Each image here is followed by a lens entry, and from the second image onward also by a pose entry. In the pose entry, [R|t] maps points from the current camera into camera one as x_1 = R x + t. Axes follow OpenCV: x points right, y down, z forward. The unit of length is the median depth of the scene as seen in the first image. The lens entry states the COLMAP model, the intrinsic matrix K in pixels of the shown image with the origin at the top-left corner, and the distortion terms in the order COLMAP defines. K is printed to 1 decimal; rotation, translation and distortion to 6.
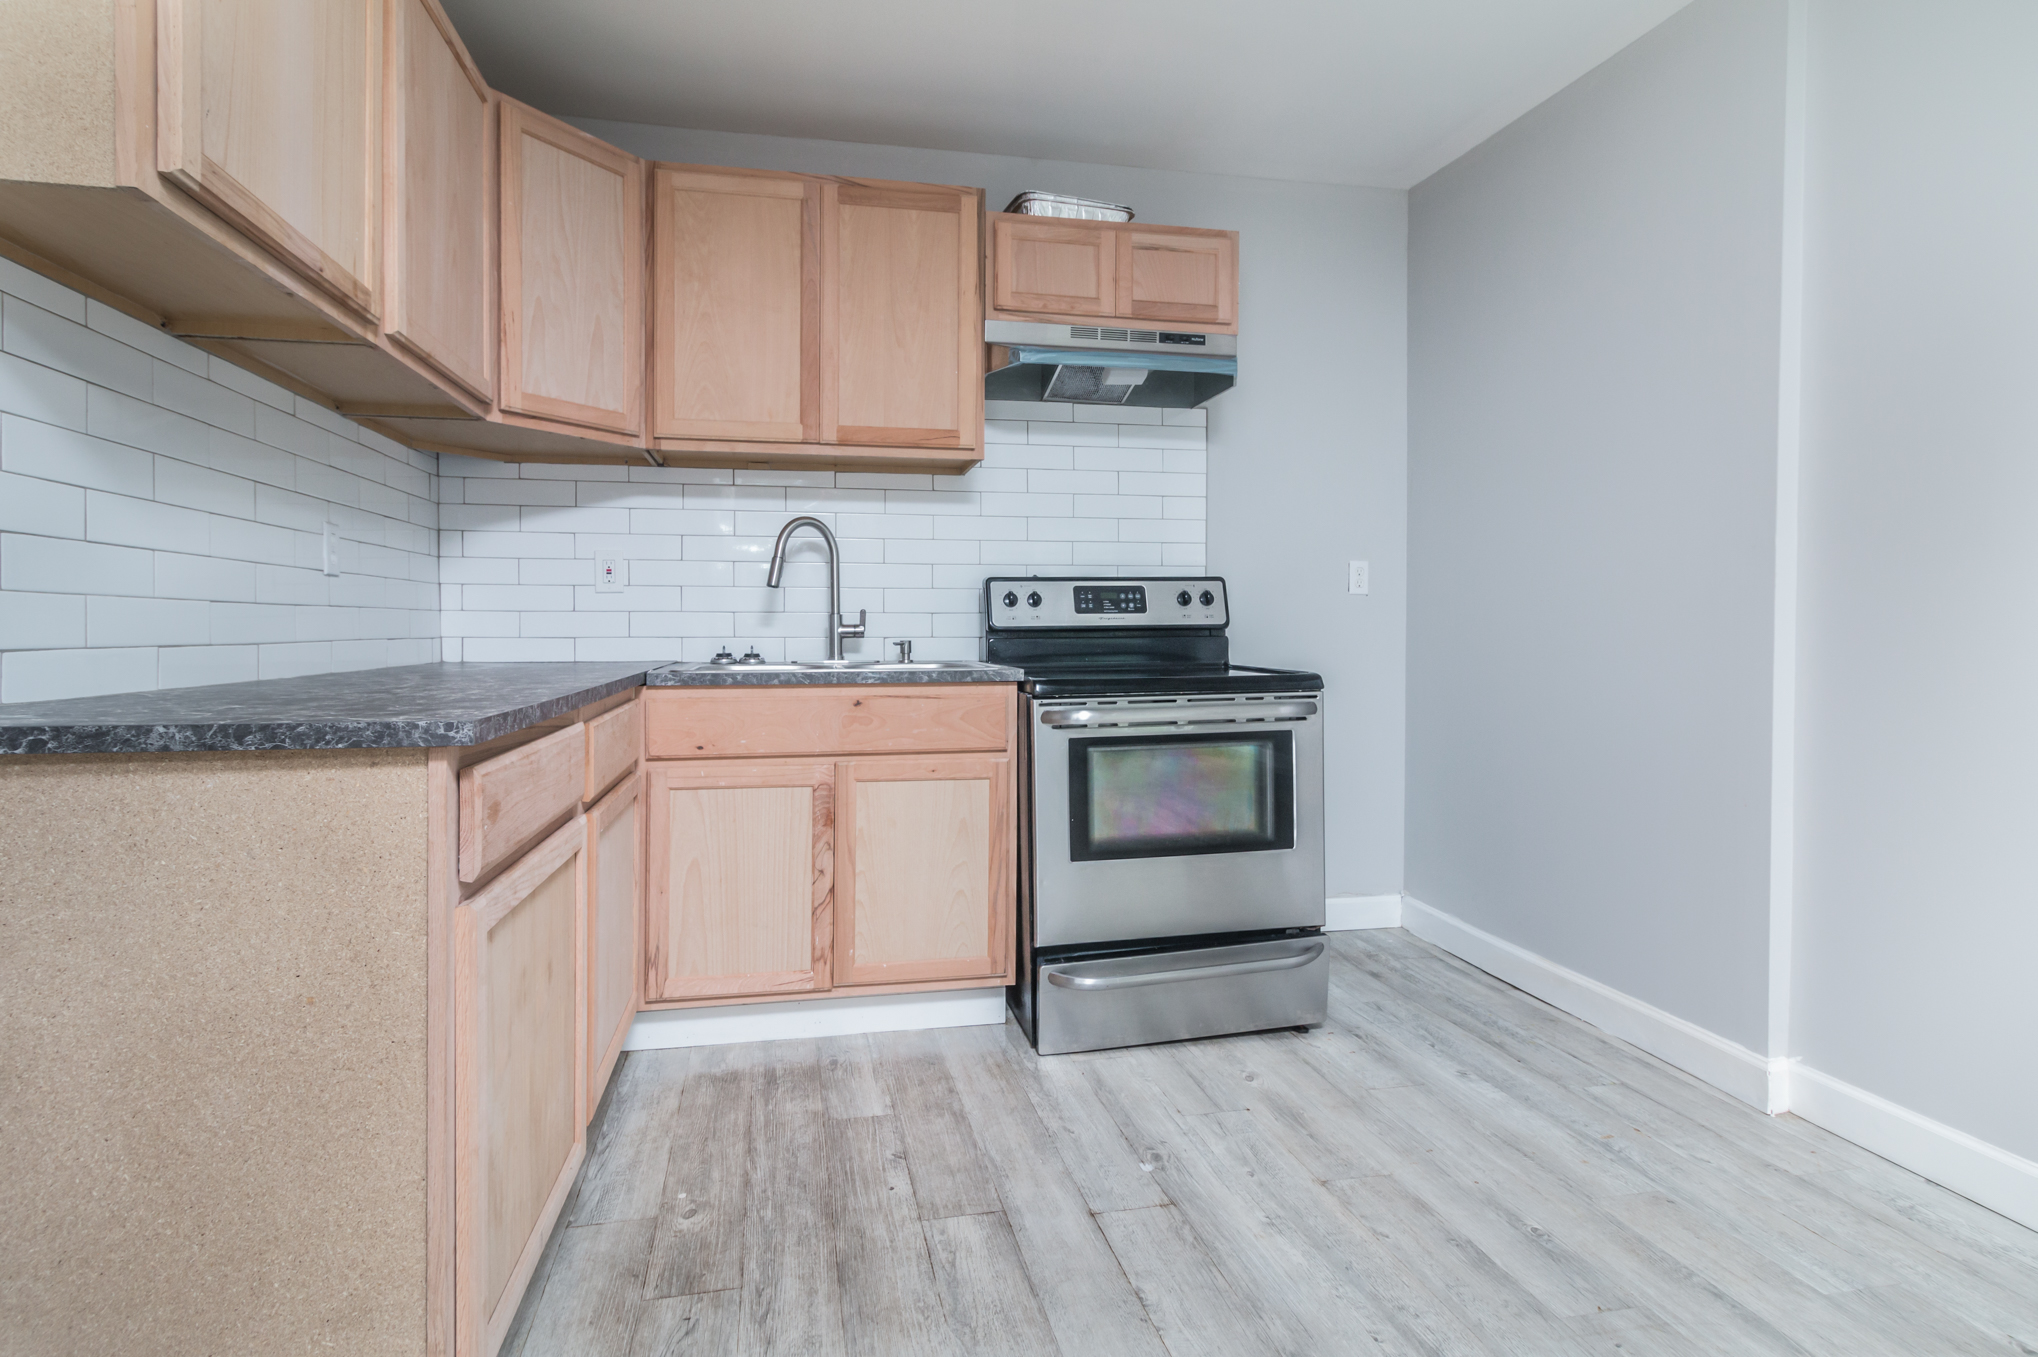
lens RADIAL K [[986.2, 0, 990.7], [0, 986.2, 633.9], [0, 0, 1]] dist [0.000162, 0.000508]
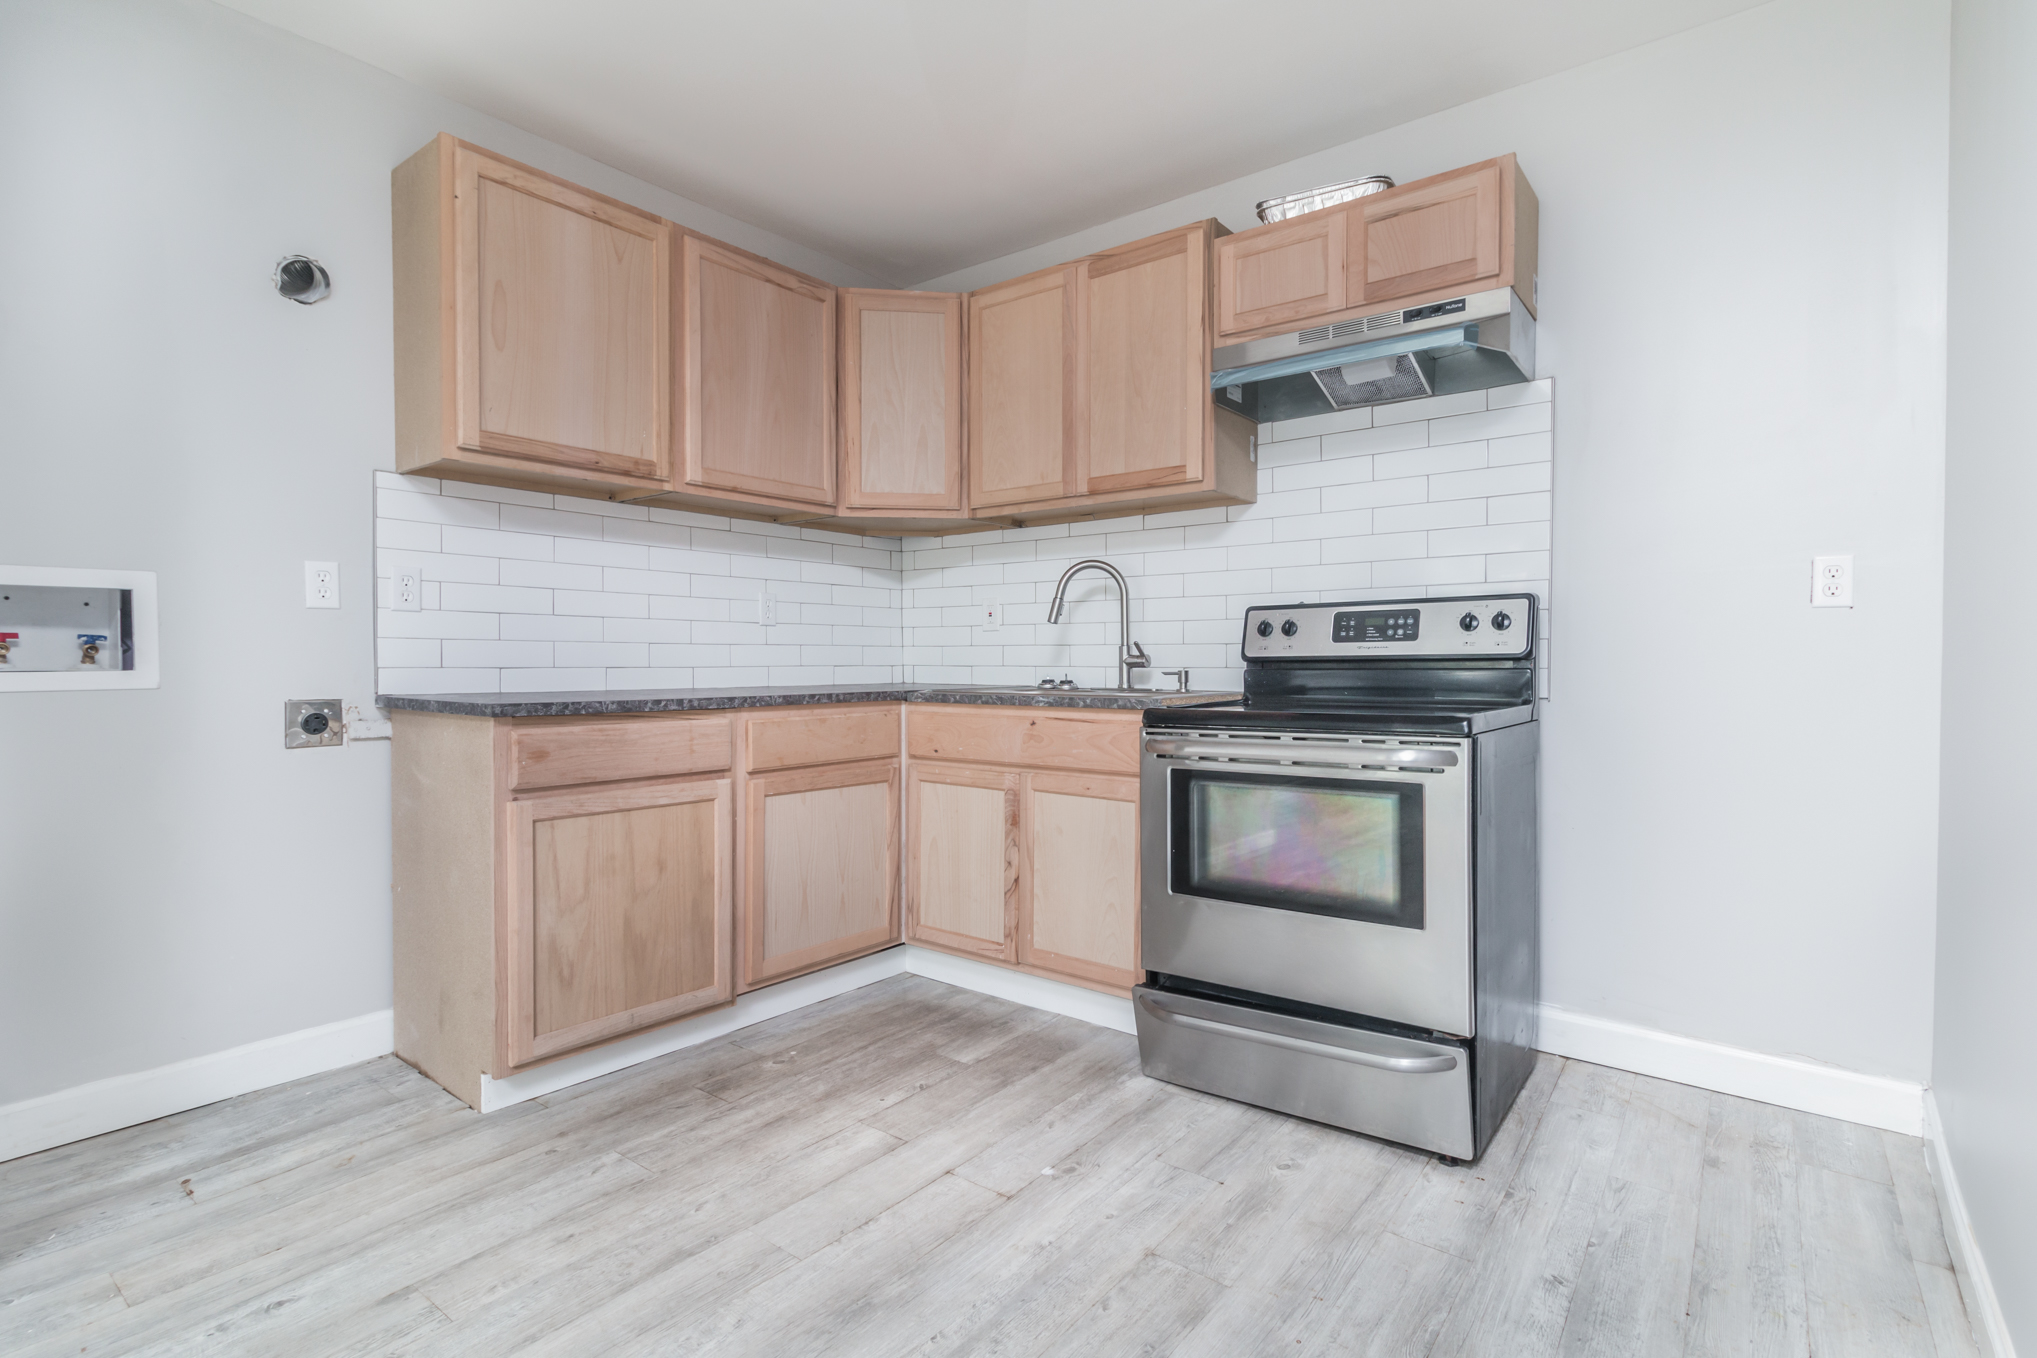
lens RADIAL K [[985.8, 0, 1013.1], [0, 985.8, 674.7], [0, 0, 1]] dist [0.000162, 0.000508]
pose [[0.654029, 0.011296, -0.756385, 0.691878], [-0.005027, 0.999931, 0.010586, 0.001320], [0.756453, -0.003121, 0.654041, 0.216209]]
